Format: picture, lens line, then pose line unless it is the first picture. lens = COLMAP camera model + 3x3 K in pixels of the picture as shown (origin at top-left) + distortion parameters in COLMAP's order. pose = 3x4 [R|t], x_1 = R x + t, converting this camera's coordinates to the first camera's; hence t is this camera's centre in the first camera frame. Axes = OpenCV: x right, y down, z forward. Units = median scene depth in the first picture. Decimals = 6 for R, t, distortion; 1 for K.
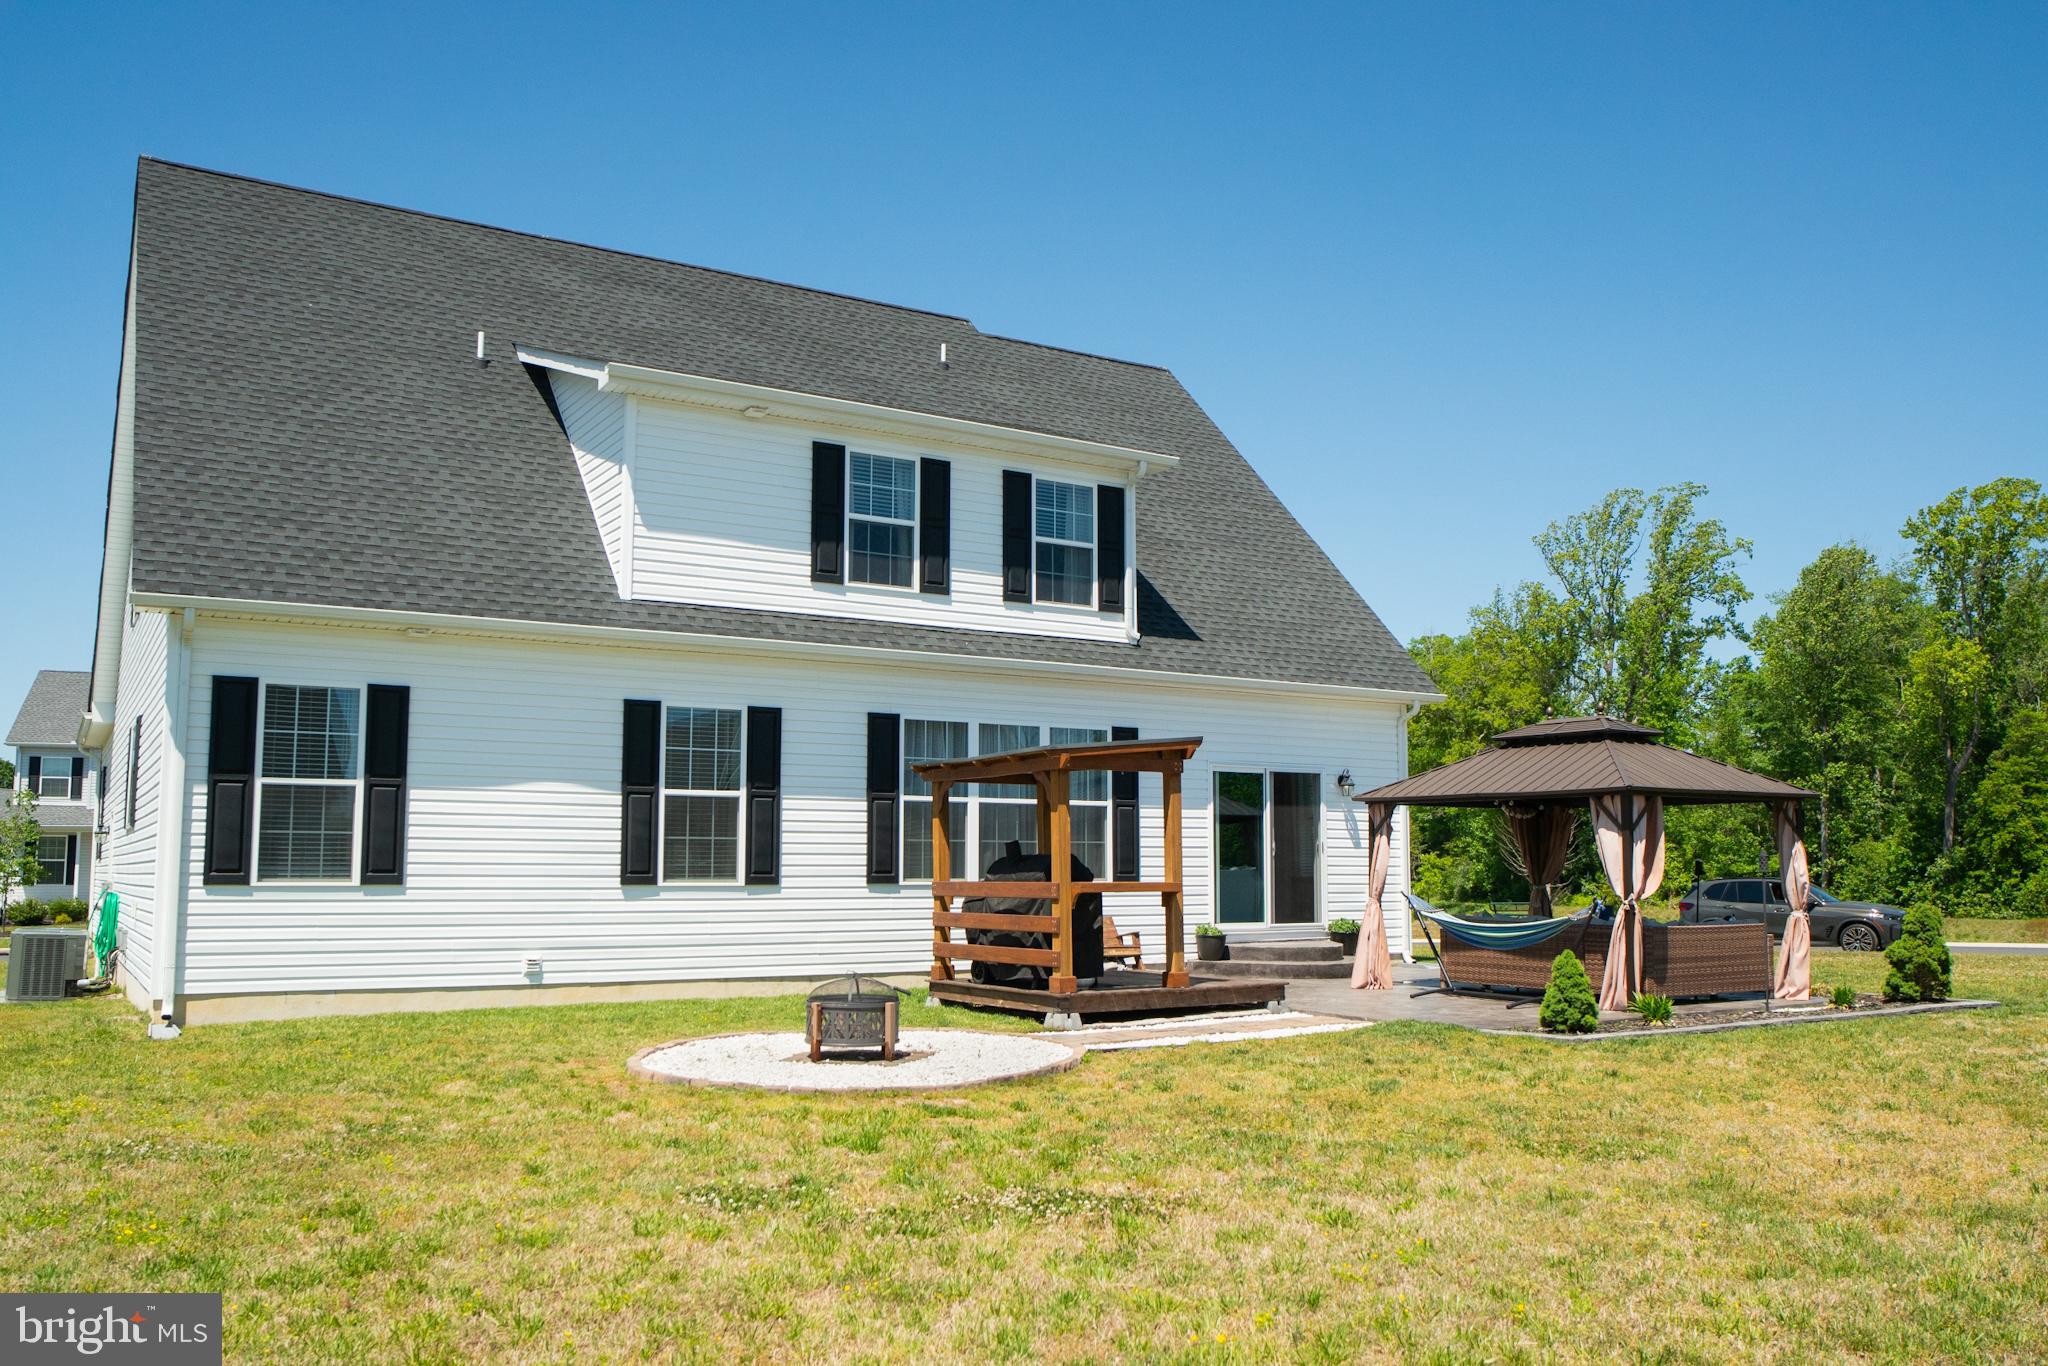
lens RADIAL K [[1636.5, 0, 1036.7], [0, 1636.5, 686.0], [0, 0, 1]] dist [-0.061026, 0.037785]
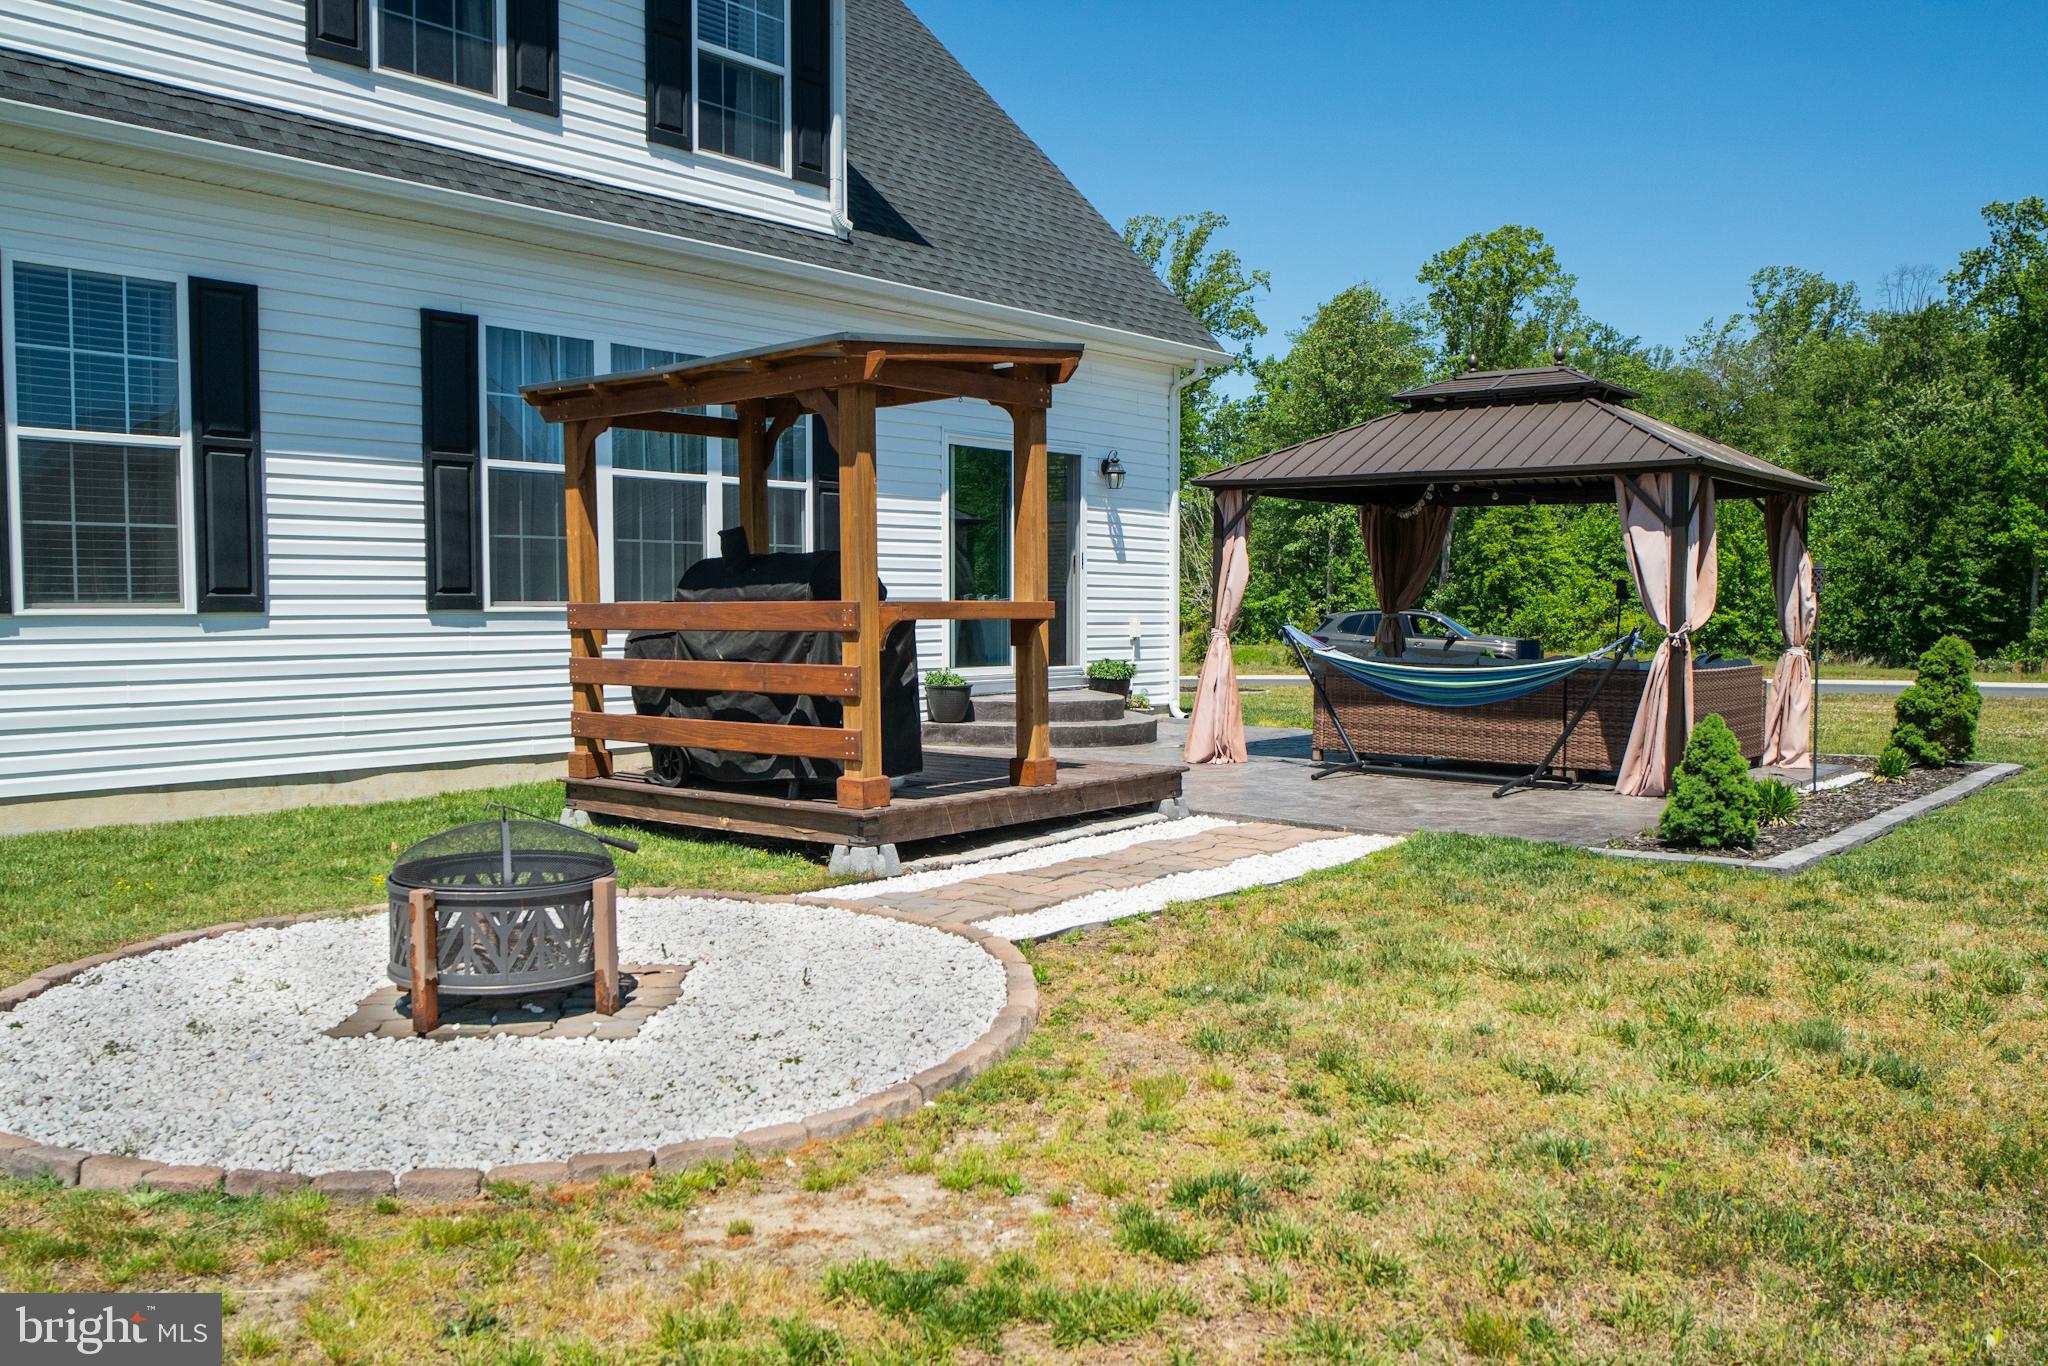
lens RADIAL K [[1636.5, 0, 1034.5], [0, 1636.5, 696.4], [0, 0, 1]] dist [-0.061026, 0.037785]
pose [[0.951022, -0.018169, 0.308589, -0.077357], [-0.033619, 0.986271, 0.161675, 0.051342], [-0.307290, -0.164131, 0.937355, 0.392953]]
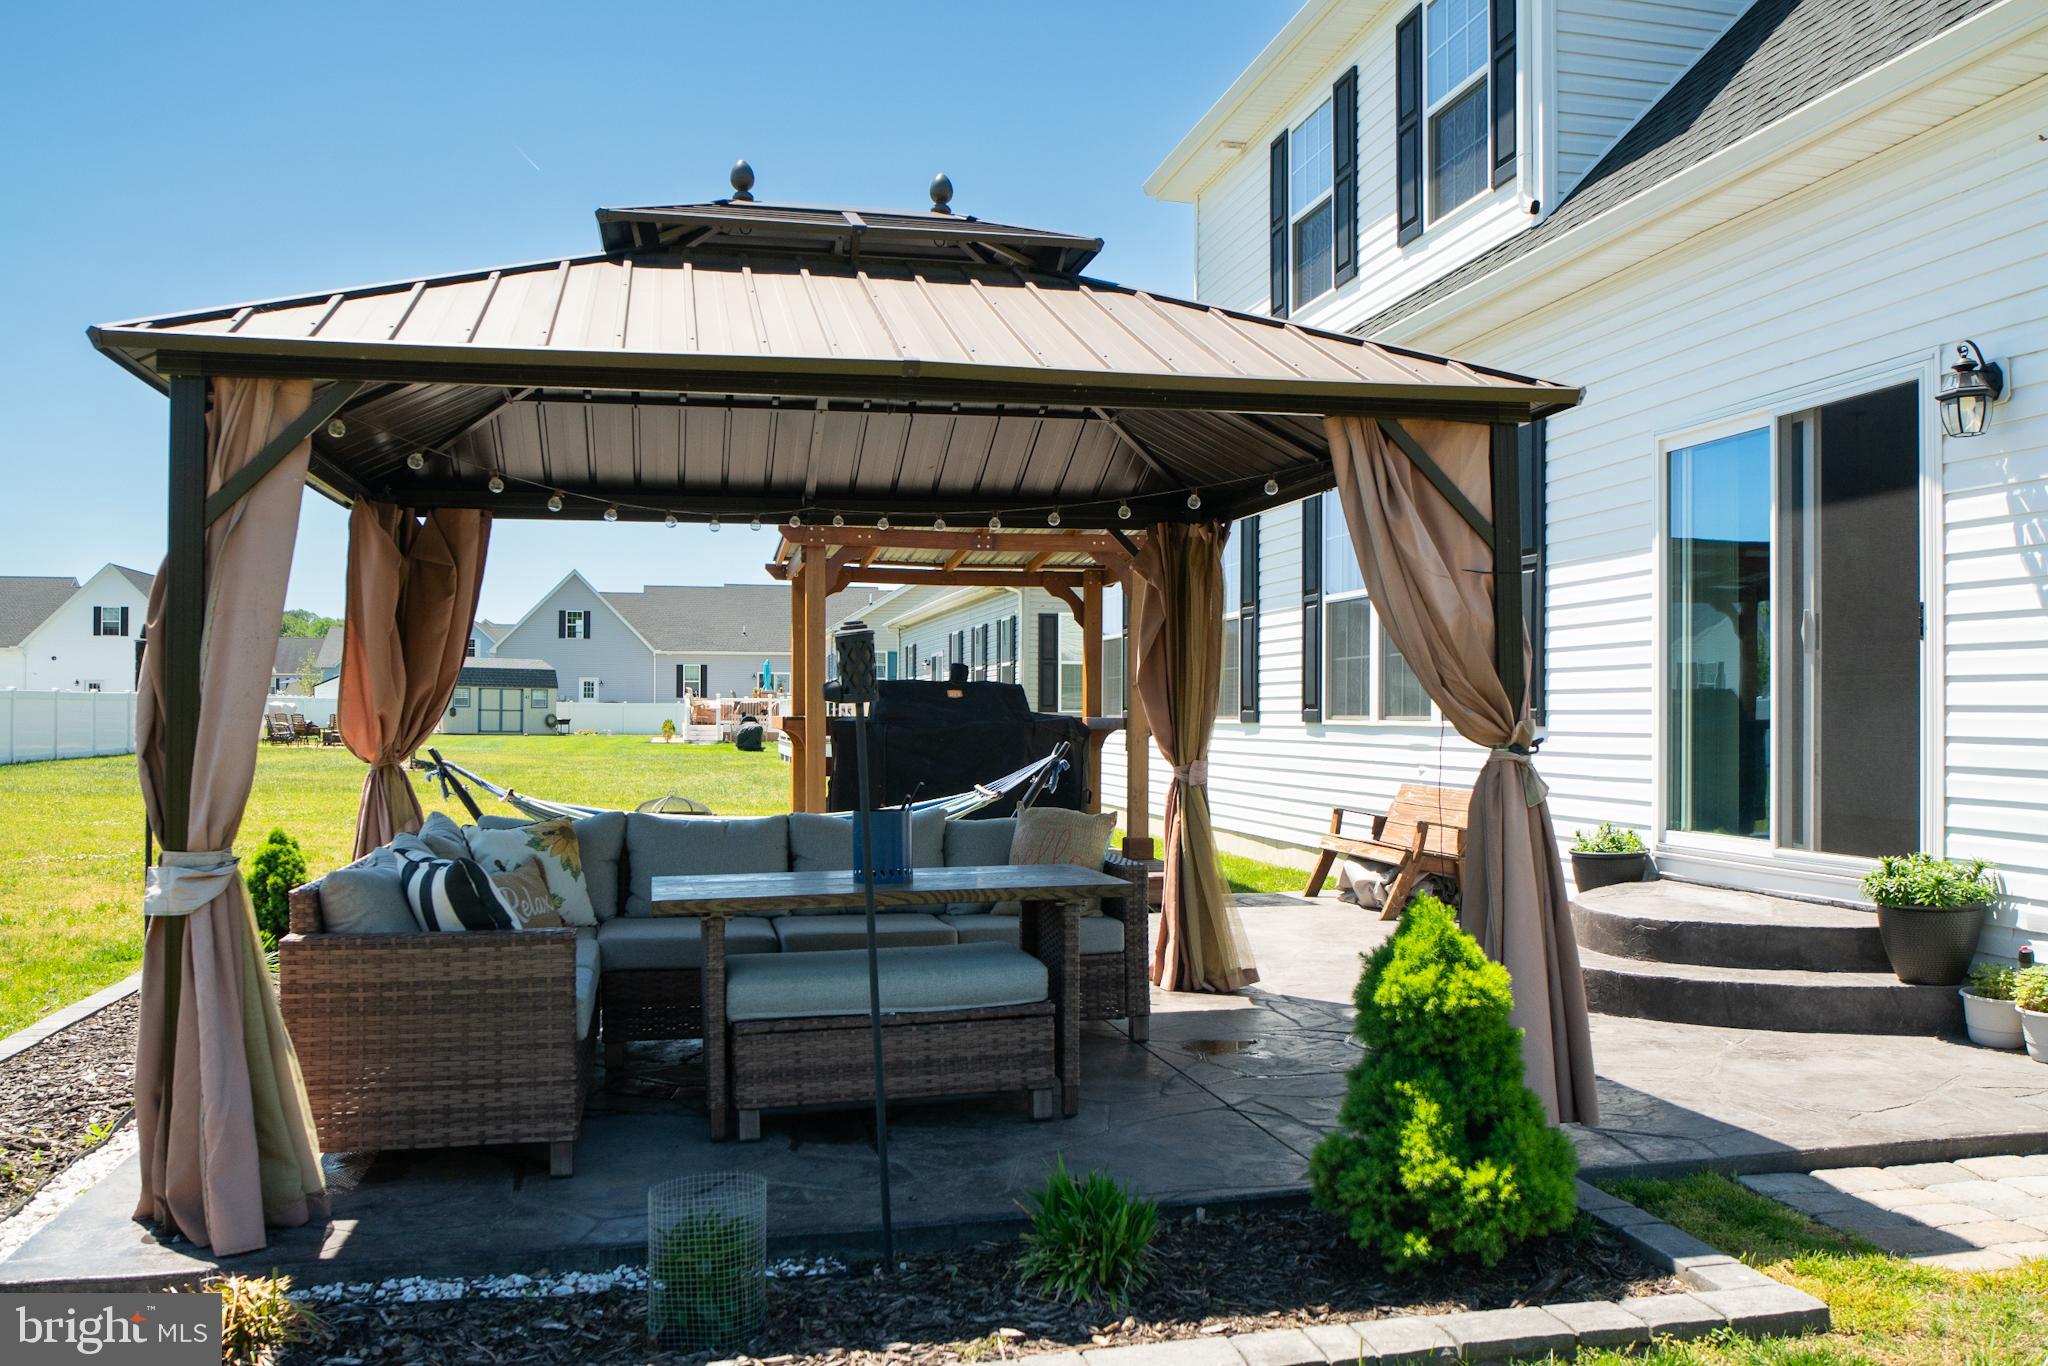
lens RADIAL K [[1636.5, 0, 1024.2], [0, 1636.5, 689.1], [0, 0, 1]] dist [-0.061026, 0.037785]
pose [[-0.327020, -0.012681, -0.944932, 0.612266], [0.108407, 0.992806, -0.050840, 0.129164], [0.938779, -0.119063, -0.323293, 1.115536]]
